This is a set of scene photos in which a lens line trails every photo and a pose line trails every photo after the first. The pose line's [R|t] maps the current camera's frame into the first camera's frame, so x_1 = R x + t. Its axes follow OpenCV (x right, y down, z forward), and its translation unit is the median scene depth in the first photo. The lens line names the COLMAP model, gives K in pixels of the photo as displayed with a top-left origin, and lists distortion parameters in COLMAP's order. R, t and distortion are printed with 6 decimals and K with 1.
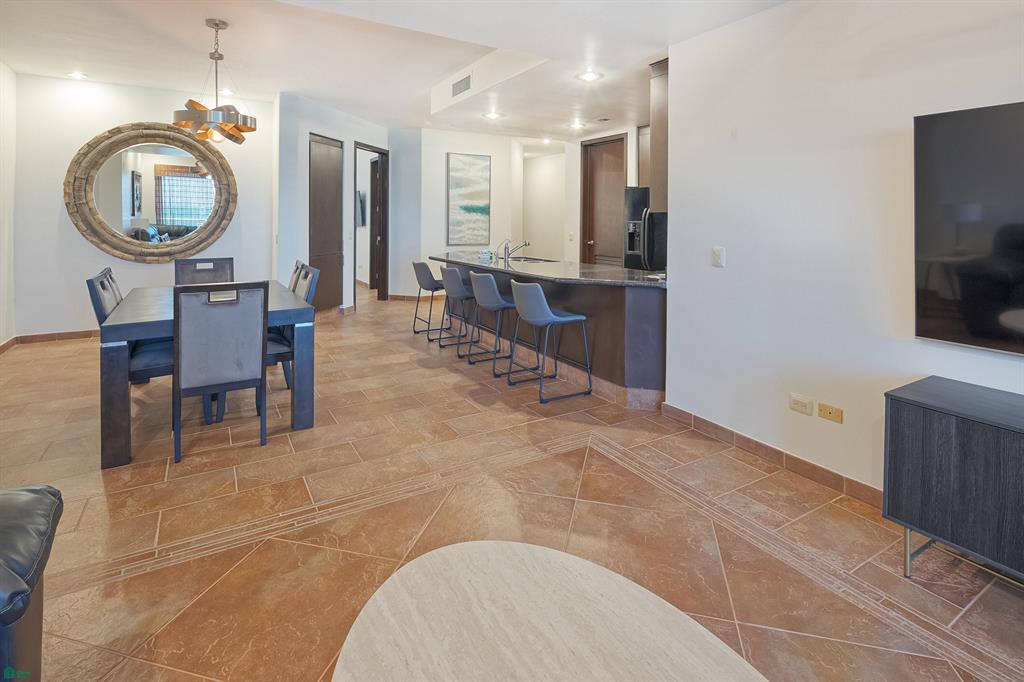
lens RADIAL K [[505.8, 0, 515.5], [0, 505.8, 221.6], [0, 0, 1]] dist [0.002005, -0.001074]
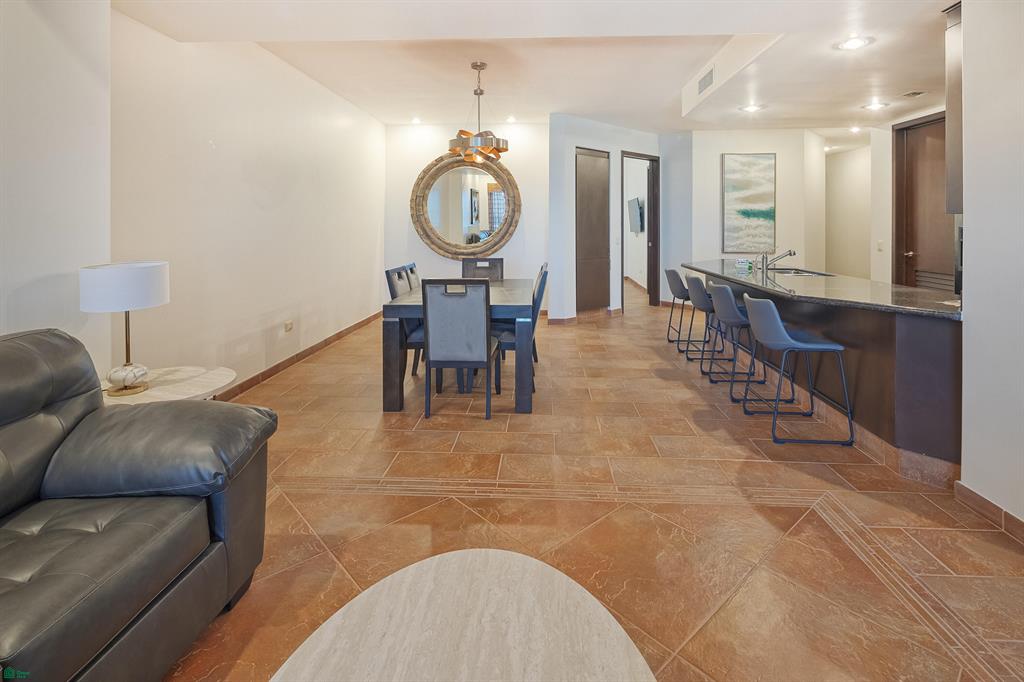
lens RADIAL K [[496.2, 0, 522.5], [0, 496.2, 223.7], [0, 0, 1]] dist [0.003297, -0.004776]
pose [[0.828033, -0.007190, -0.560633, 0.126156], [0.002541, 0.999956, -0.009072, 0.000637], [0.560673, 0.006088, 0.828015, 0.056276]]
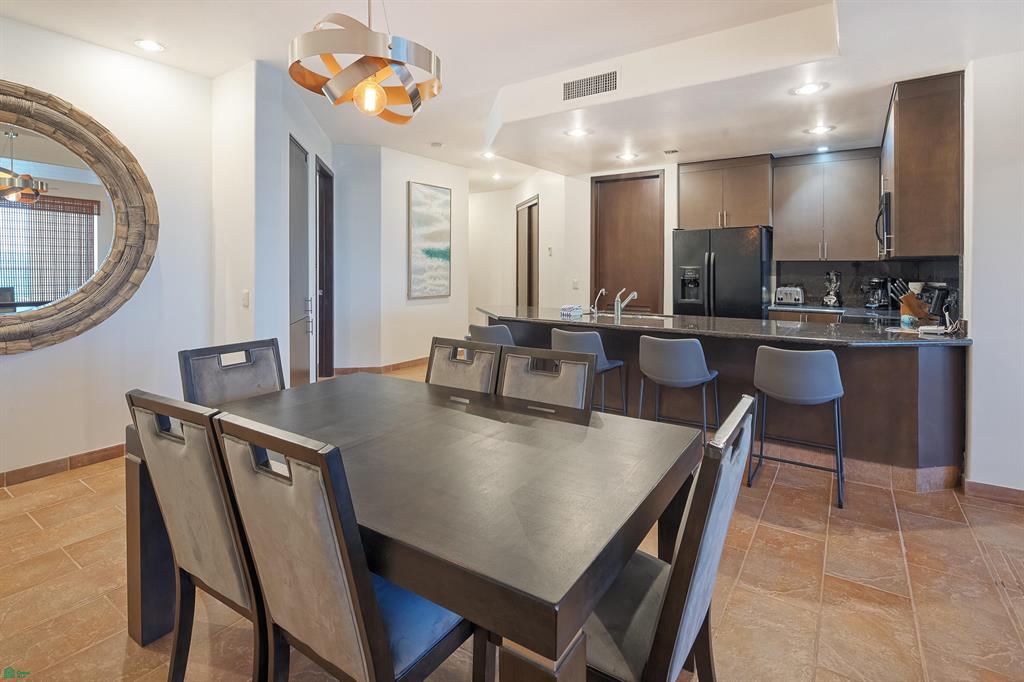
lens RADIAL K [[497.1, 0, 517.3], [0, 497.1, 269.5], [0, 0, 1]] dist [-0.001420, -0.000656]
pose [[0.913651, -0.009349, 0.406392, -0.504879], [0.007770, 0.999954, 0.005535, -0.003448], [-0.406425, -0.001900, 0.913682, 0.381520]]
